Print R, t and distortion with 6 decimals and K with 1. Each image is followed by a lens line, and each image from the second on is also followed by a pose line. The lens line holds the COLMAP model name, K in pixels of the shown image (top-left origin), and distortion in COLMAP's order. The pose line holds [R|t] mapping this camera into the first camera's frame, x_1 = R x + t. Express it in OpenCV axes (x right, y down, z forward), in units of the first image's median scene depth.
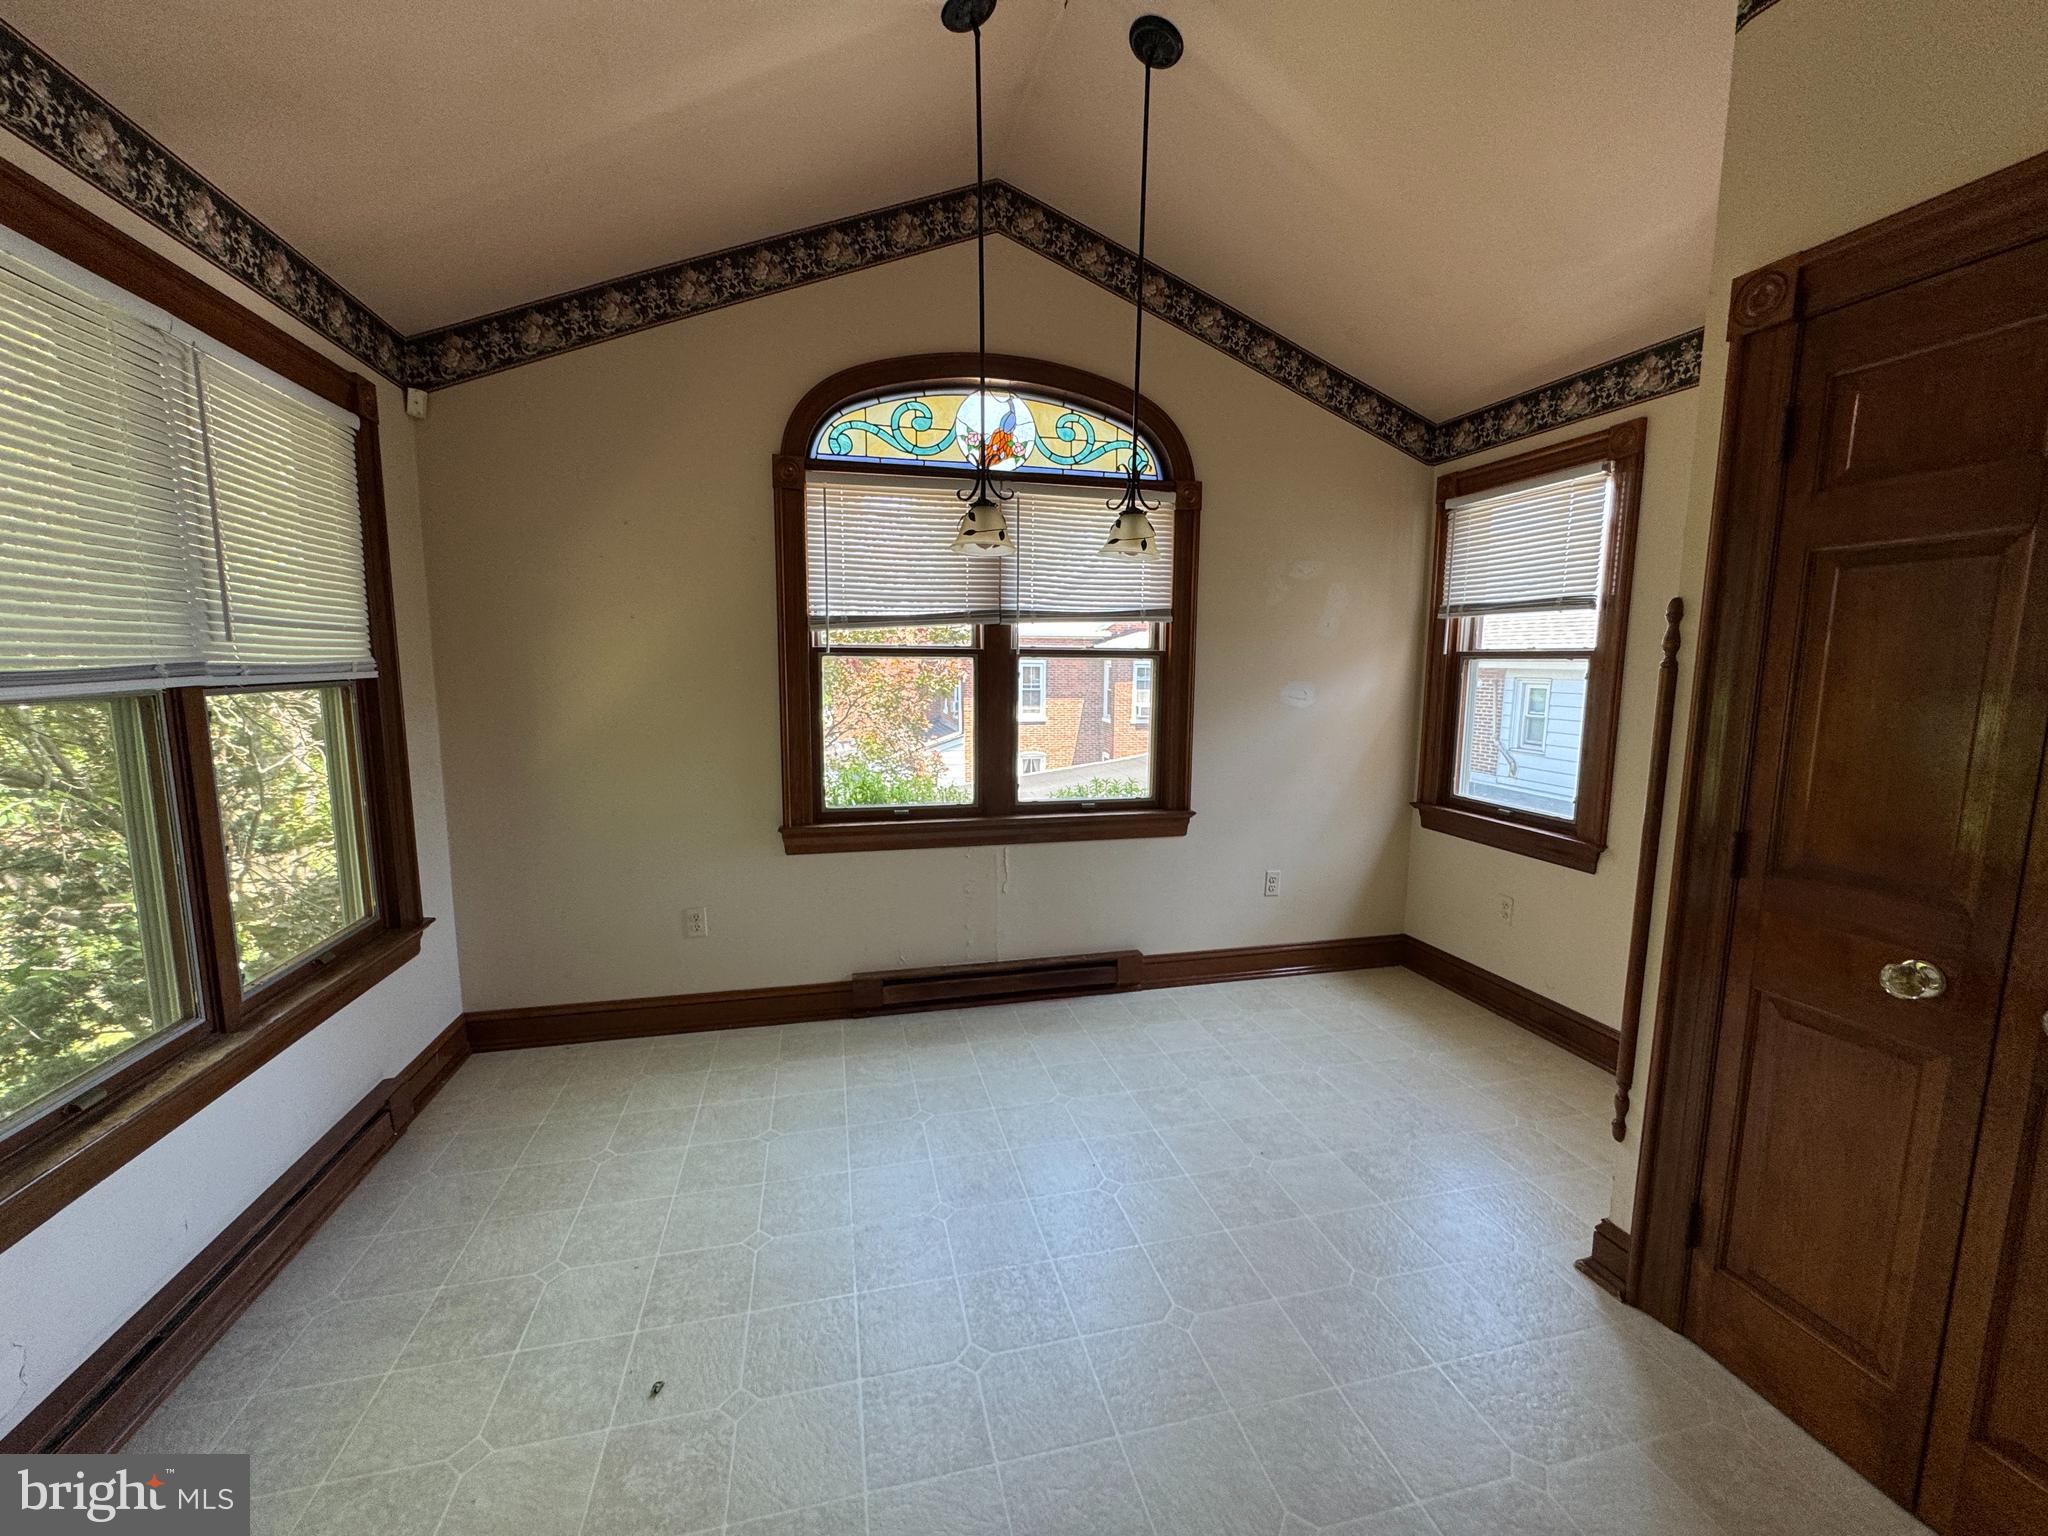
lens RADIAL K [[825.4, 0, 1021.4], [0, 825.4, 769.3], [0, 0, 1]] dist [-0.005199, 0.000695]
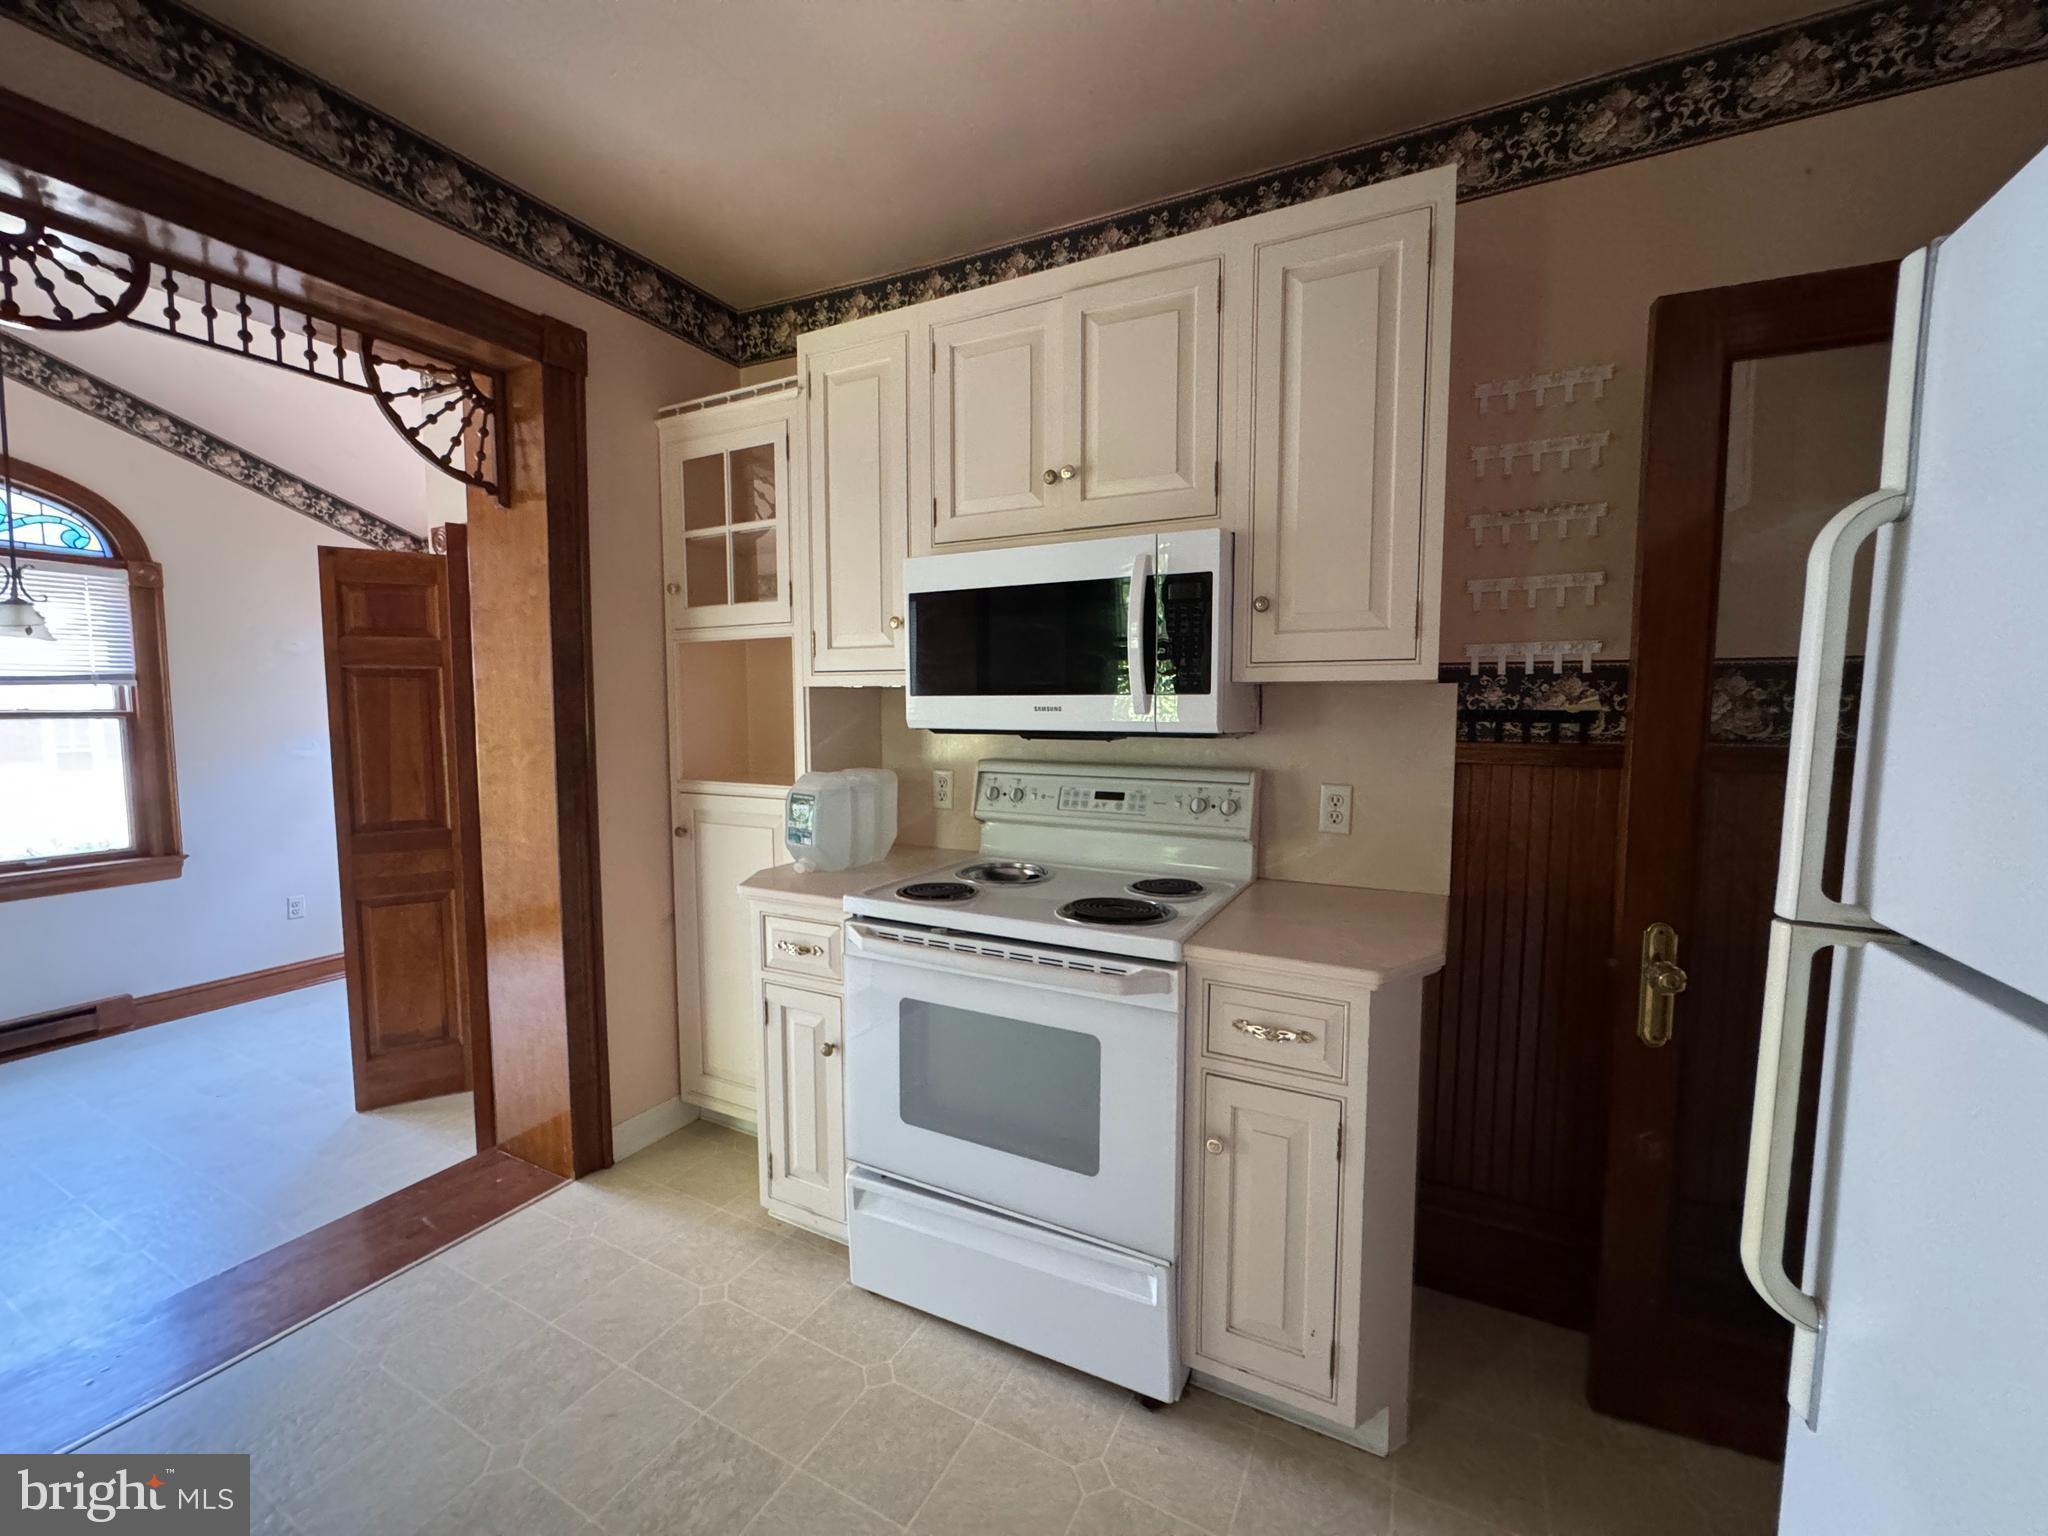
lens RADIAL K [[825.4, 0, 1027.2], [0, 825.4, 768.8], [0, 0, 1]] dist [-0.005199, 0.000695]
pose [[0.659240, -0.063992, 0.749205, 0.134673], [0.102988, 0.994667, -0.005663, 0.059176], [-0.744847, 0.080892, 0.662314, -0.588776]]
